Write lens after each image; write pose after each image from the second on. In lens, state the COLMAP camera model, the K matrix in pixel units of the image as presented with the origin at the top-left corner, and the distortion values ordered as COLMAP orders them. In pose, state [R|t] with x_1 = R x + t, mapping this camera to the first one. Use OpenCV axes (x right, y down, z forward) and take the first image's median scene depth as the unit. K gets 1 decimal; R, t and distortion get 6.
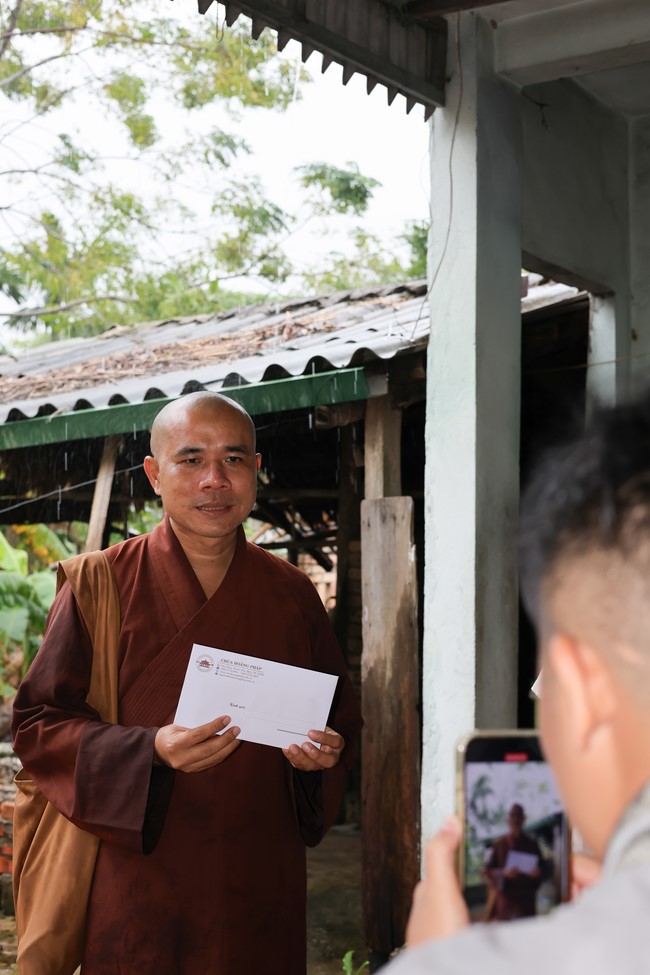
lens RADIAL K [[1441.9, 0, 319.9], [0, 1441.9, 488.2], [0, 0, 1]] dist [0.017295, 0.000000]
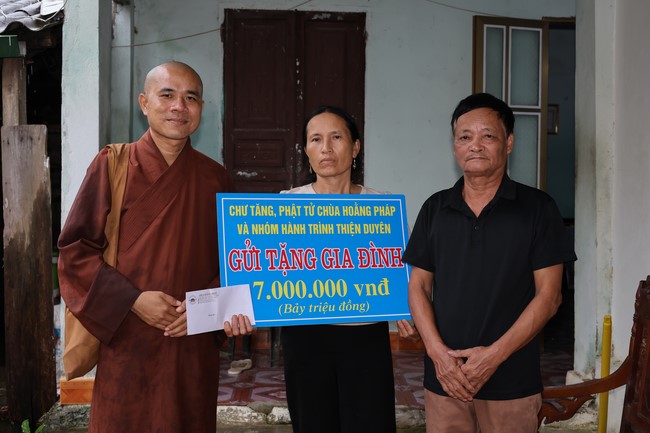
lens RADIAL K [[961.3, 0, 312.7], [0, 961.3, 221.5], [0, 0, 1]] dist [0.017295, 0.000000]
pose [[0.771883, -0.019521, 0.635465, -0.362618], [-0.039760, 0.996090, 0.078895, 0.015668], [-0.634520, -0.086164, 0.768089, 0.036758]]
